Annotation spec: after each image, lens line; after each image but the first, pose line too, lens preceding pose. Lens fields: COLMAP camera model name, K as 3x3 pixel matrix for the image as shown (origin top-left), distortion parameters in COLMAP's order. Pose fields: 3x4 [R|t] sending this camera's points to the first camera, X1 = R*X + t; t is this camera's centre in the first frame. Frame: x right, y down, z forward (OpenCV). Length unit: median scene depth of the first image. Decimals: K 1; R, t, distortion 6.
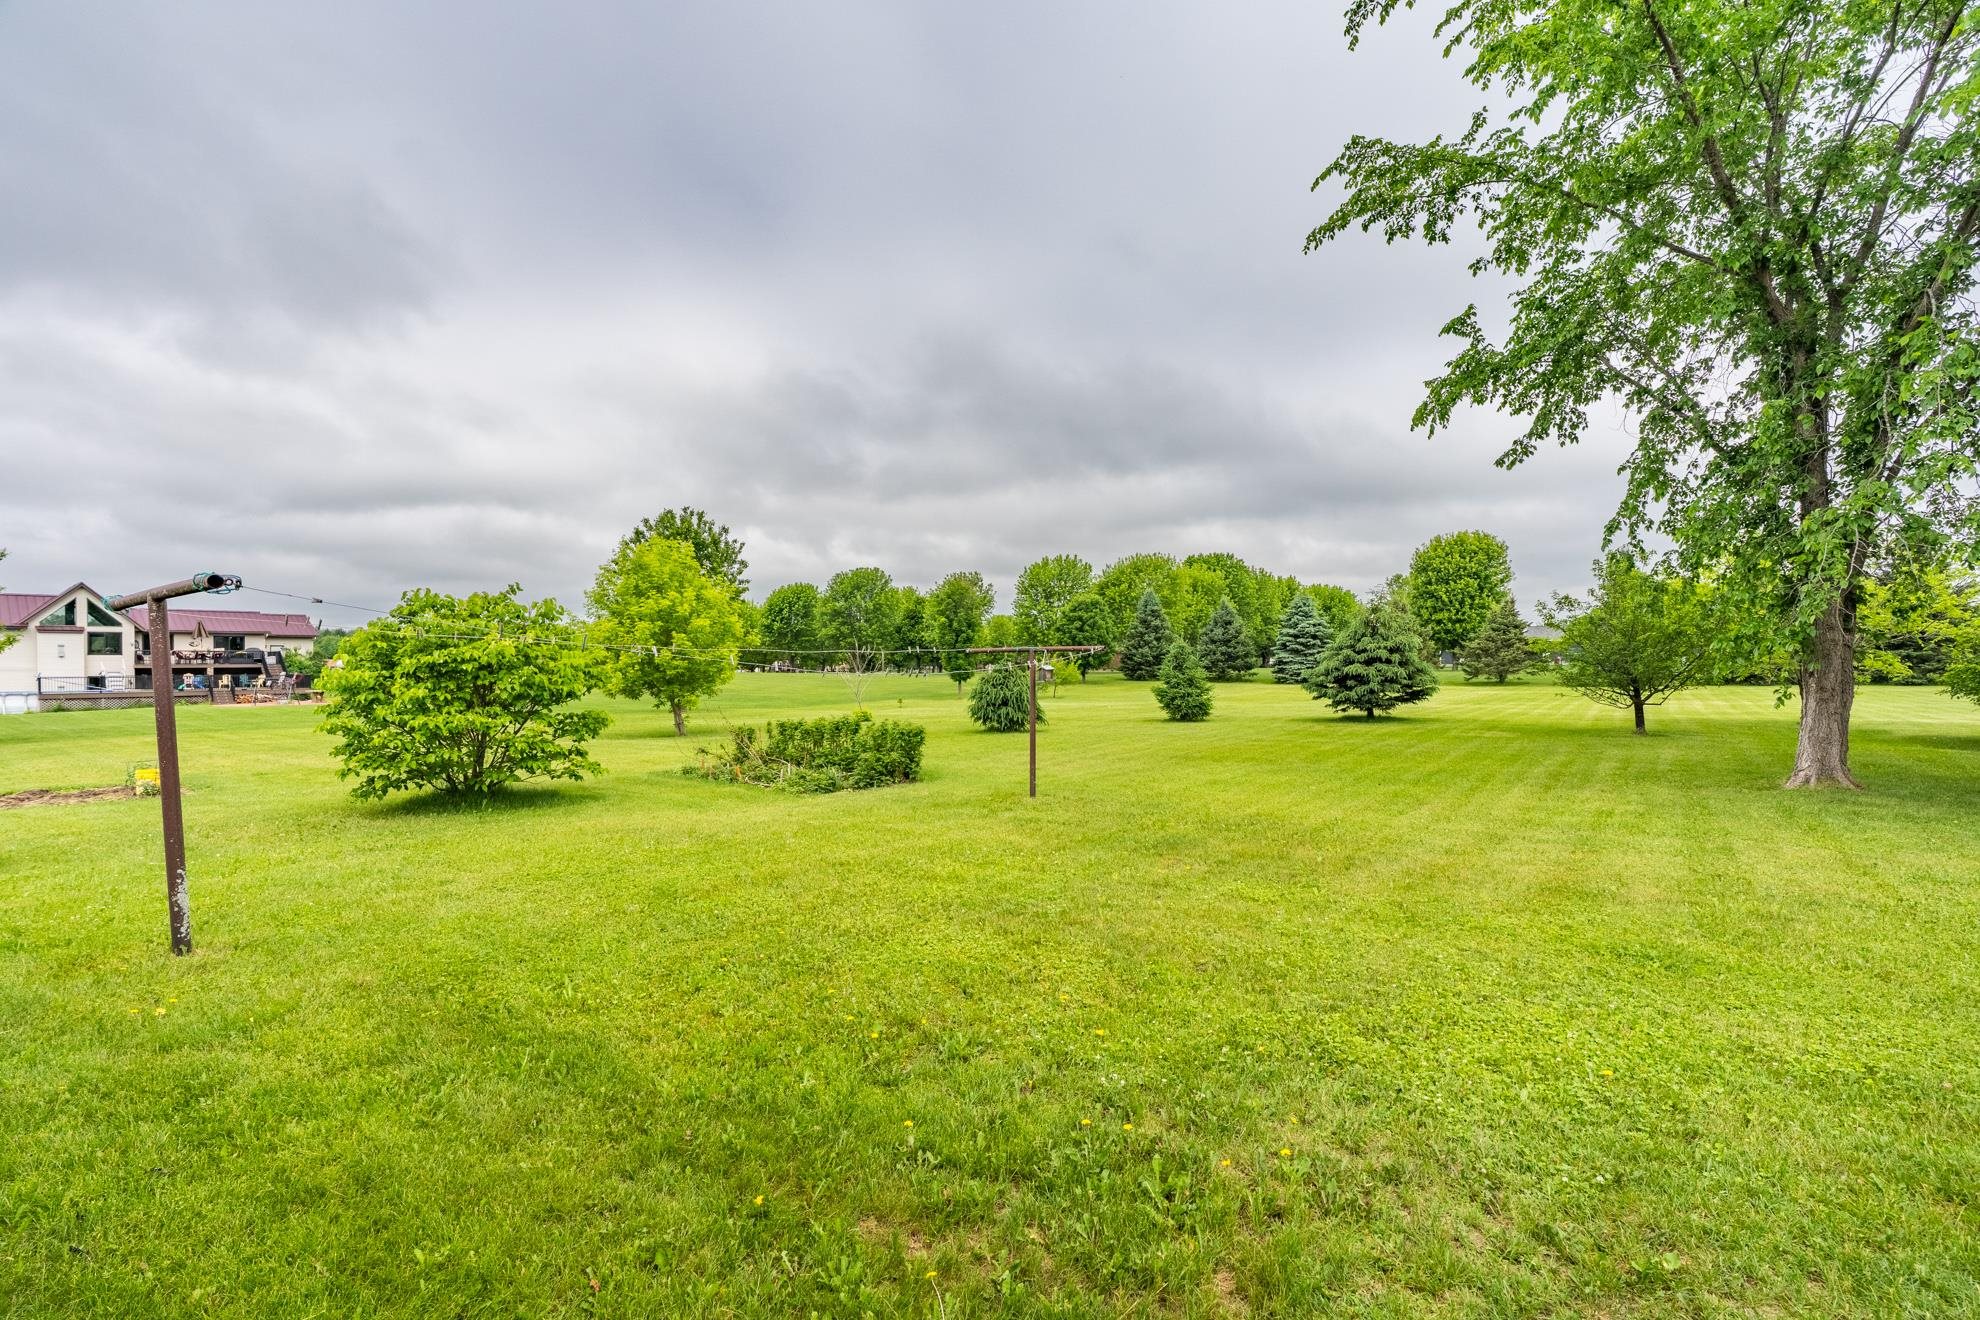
lens RADIAL K [[899.7, 0, 1000.0], [0, 899.7, 664.7], [0, 0, 1]] dist [-0.013982, 0.006573]
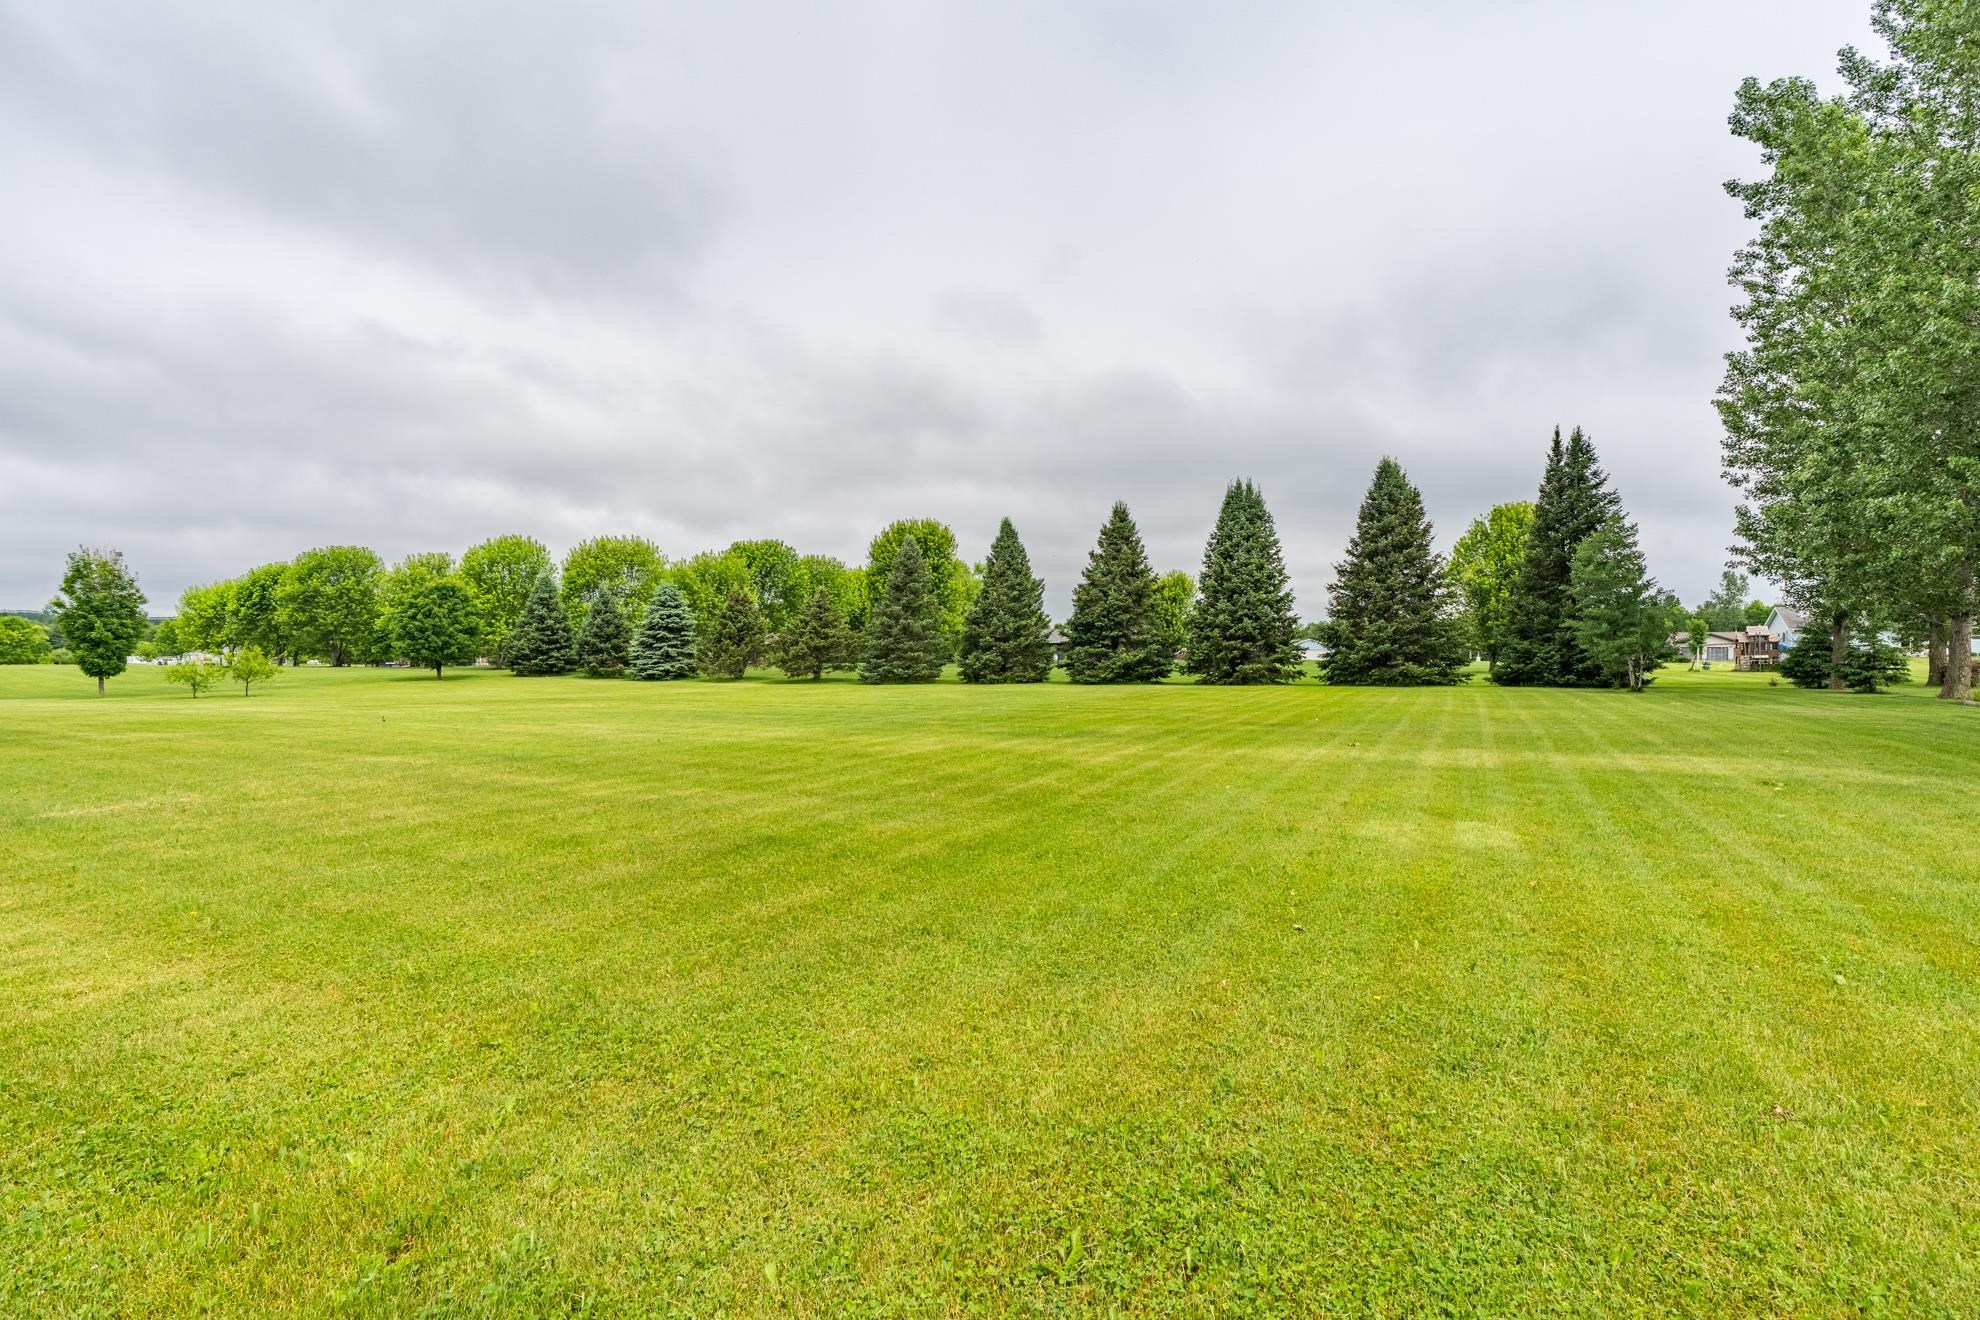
lens RADIAL K [[899.7, 0, 978.9], [0, 899.7, 665.6], [0, 0, 1]] dist [-0.013982, 0.006573]
pose [[0.993297, 0.005233, 0.115473, 0.609248], [-0.006026, 0.999961, 0.006517, -0.001662], [-0.115434, -0.007169, 0.993289, 0.064532]]
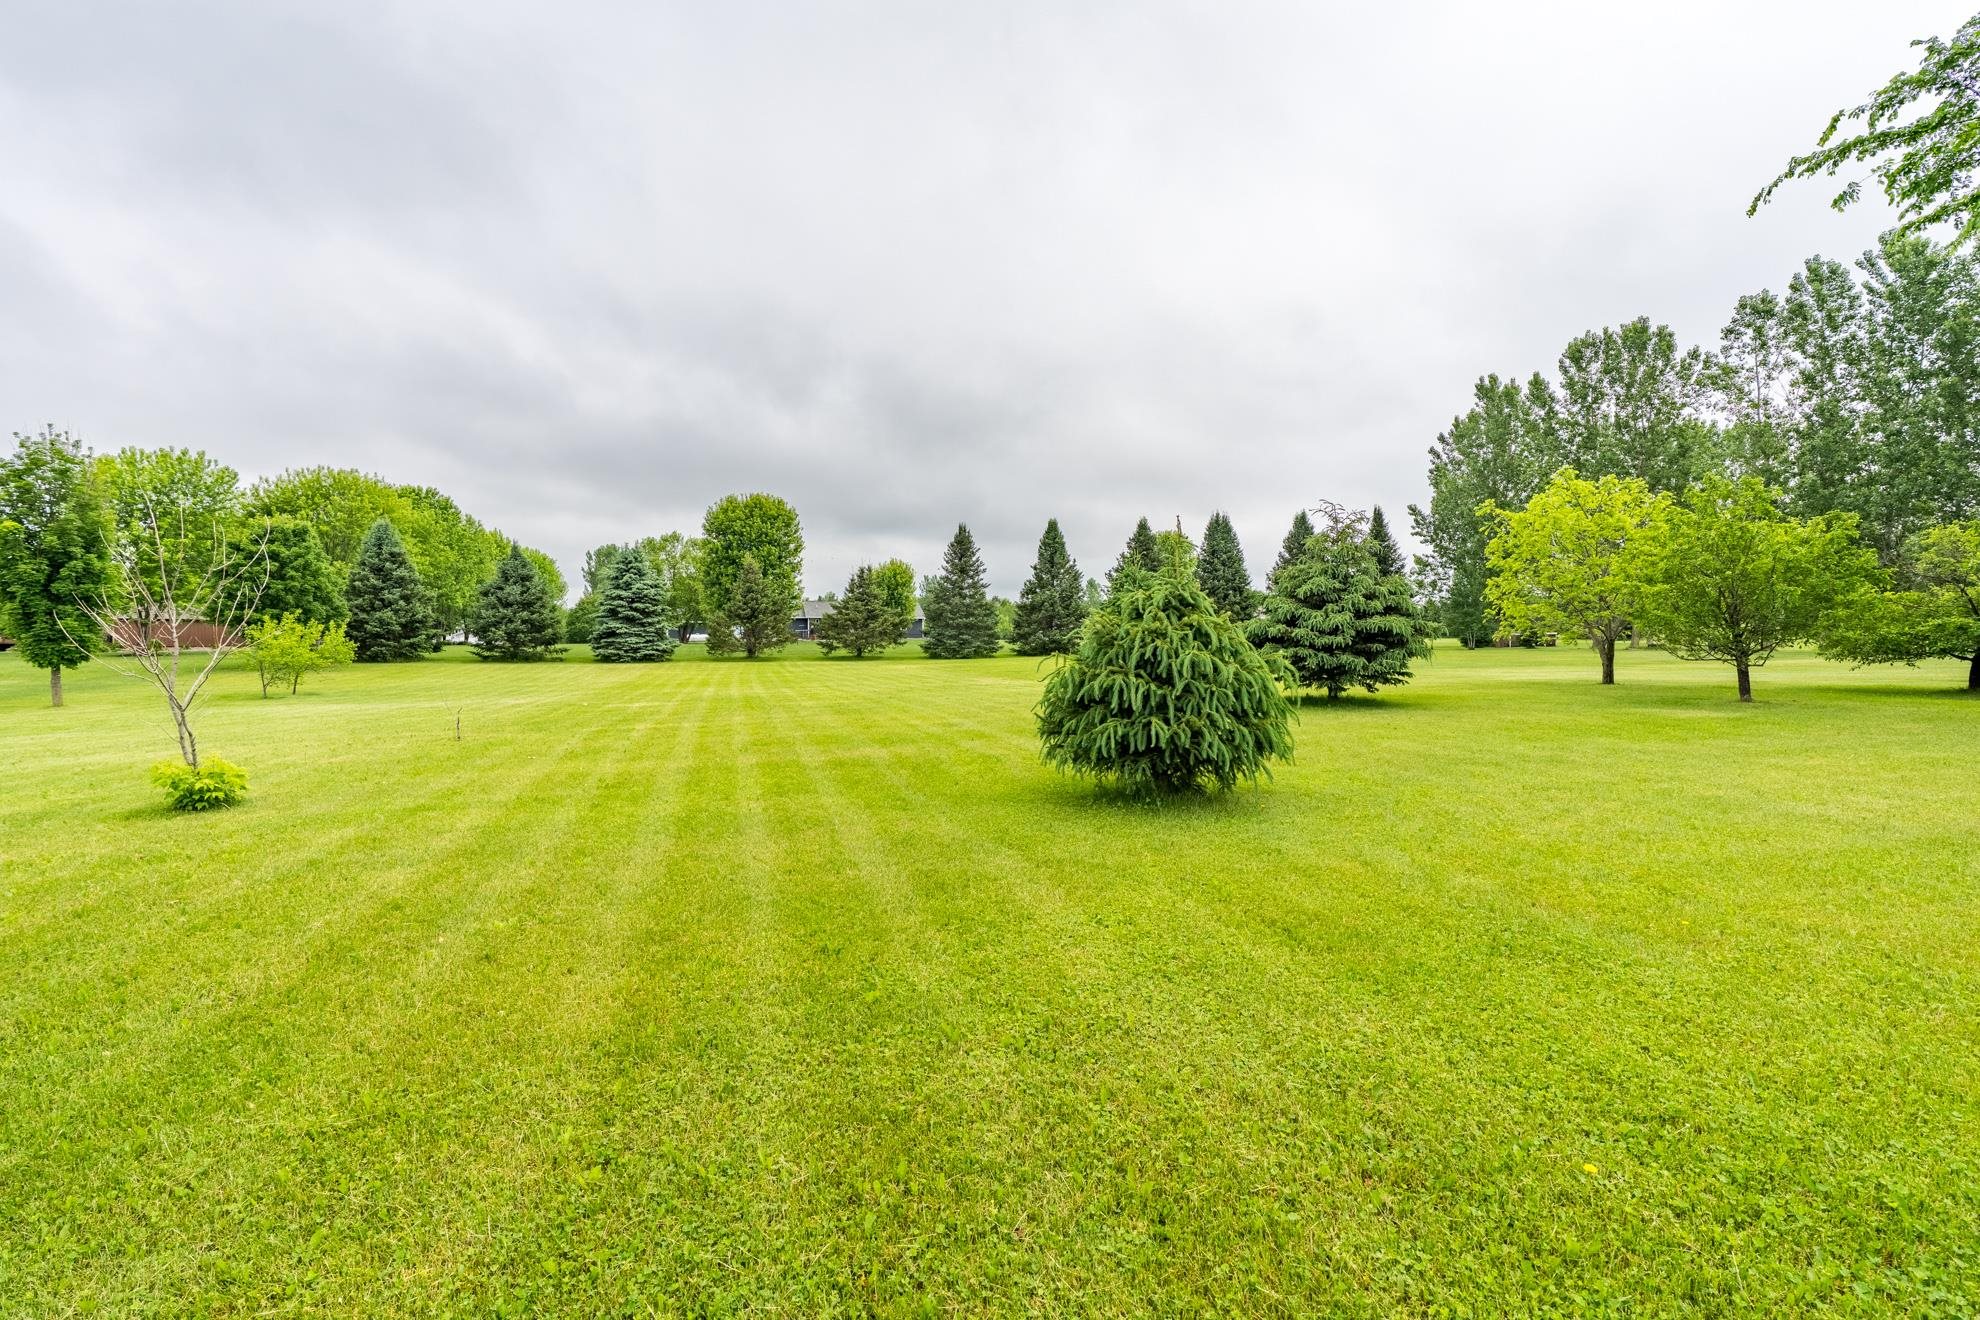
lens RADIAL K [[899.7, 0, 988.2], [0, 899.7, 670.6], [0, 0, 1]] dist [-0.013982, 0.006573]
pose [[0.592689, -0.025776, 0.805019, -0.115229], [0.003102, 0.999553, 0.029721, 0.007109], [-0.805425, -0.015119, 0.592505, 0.330954]]
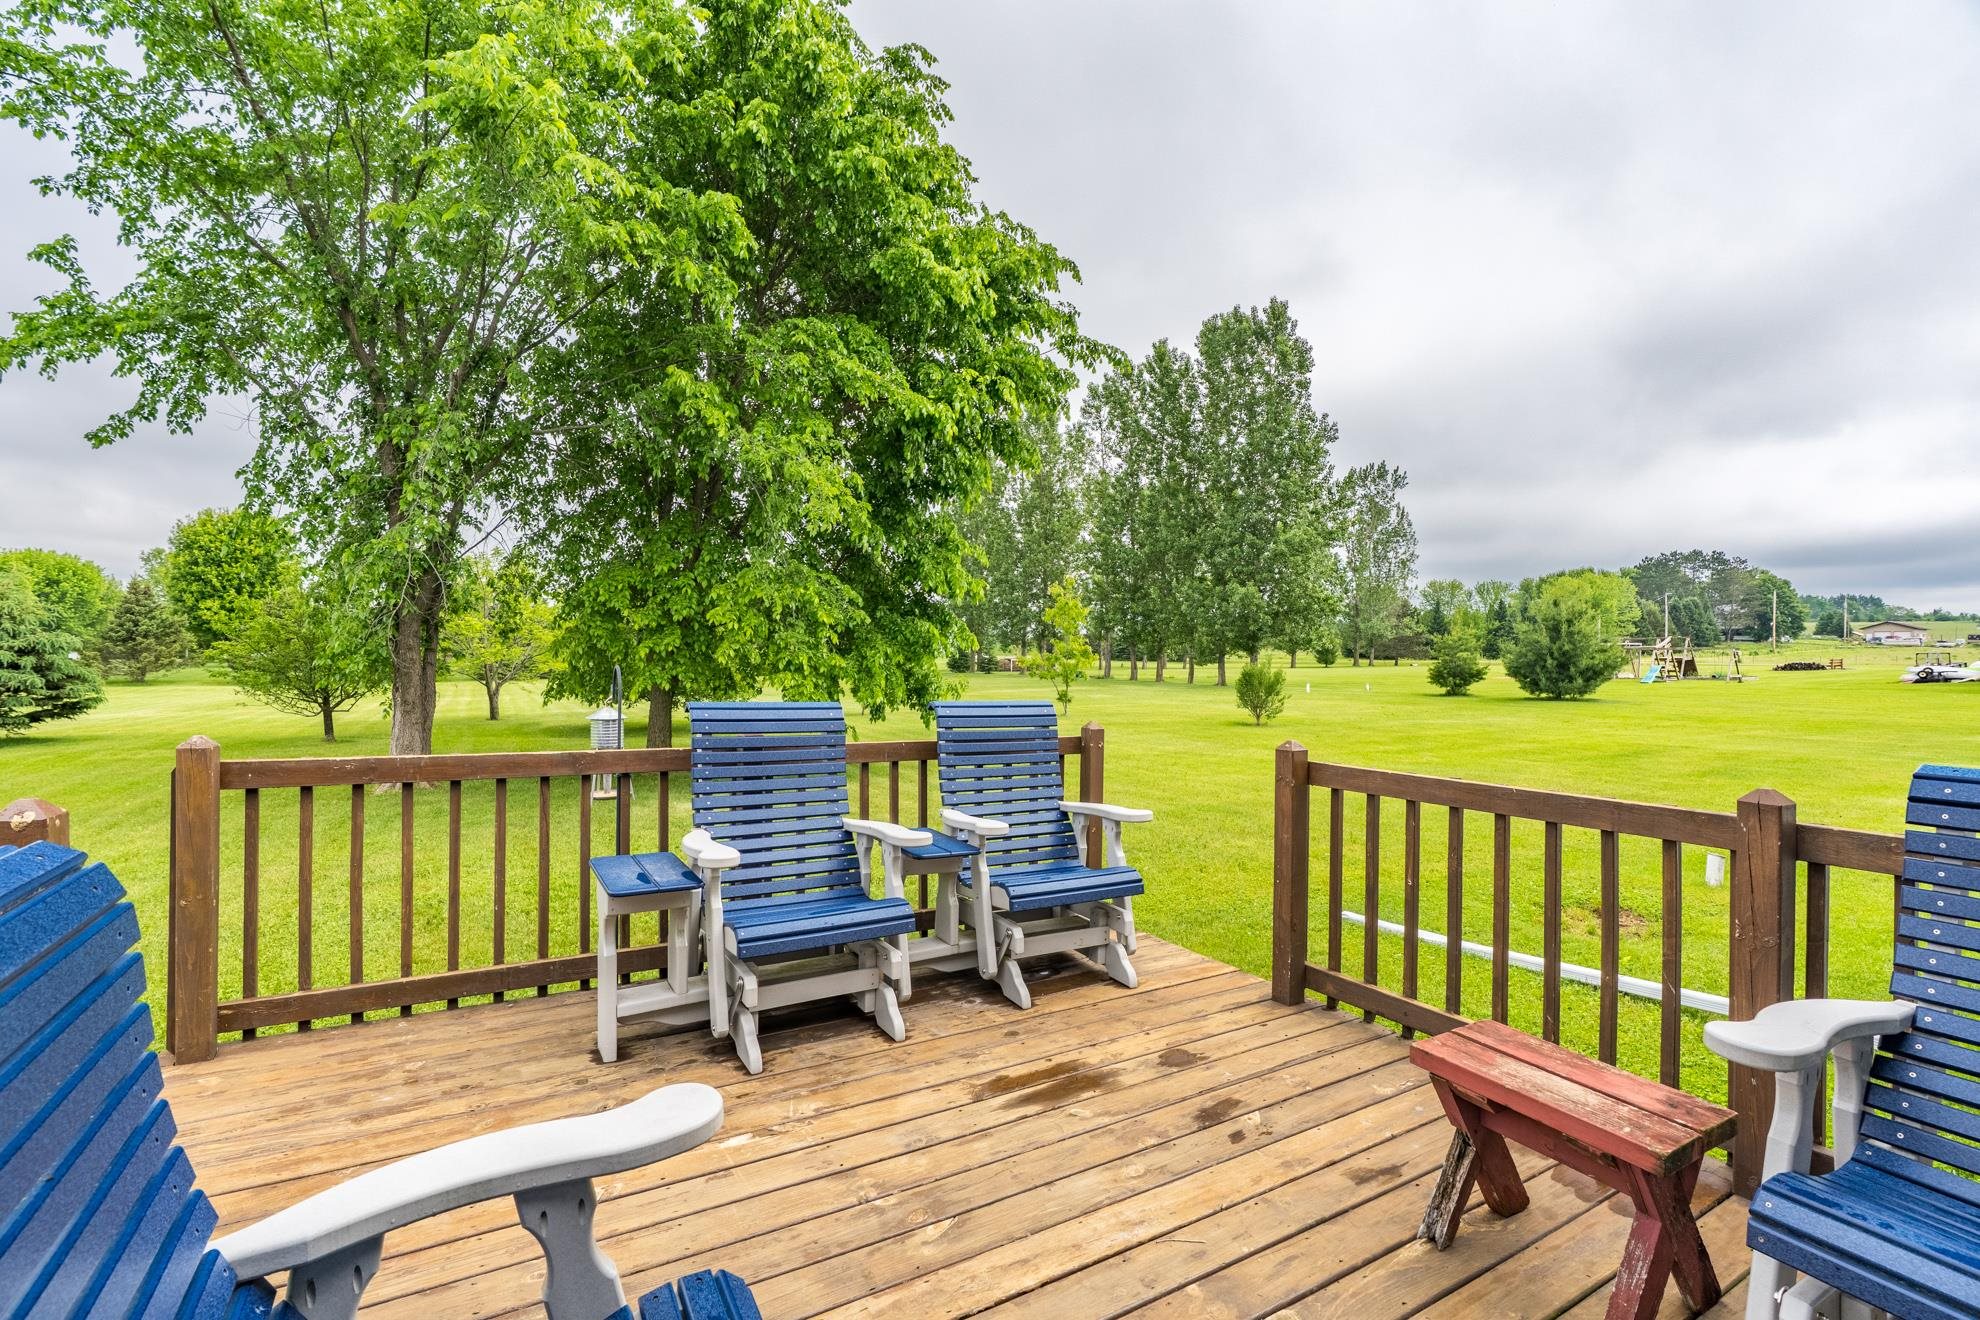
lens RADIAL K [[899.7, 0, 975.1], [0, 899.7, 655.3], [0, 0, 1]] dist [-0.013982, 0.006573]
pose [[0.422399, 0.006129, 0.906389, 0.036007], [-0.004337, 0.999979, -0.004740, -0.005264], [-0.906400, -0.001929, 0.422416, -0.022376]]
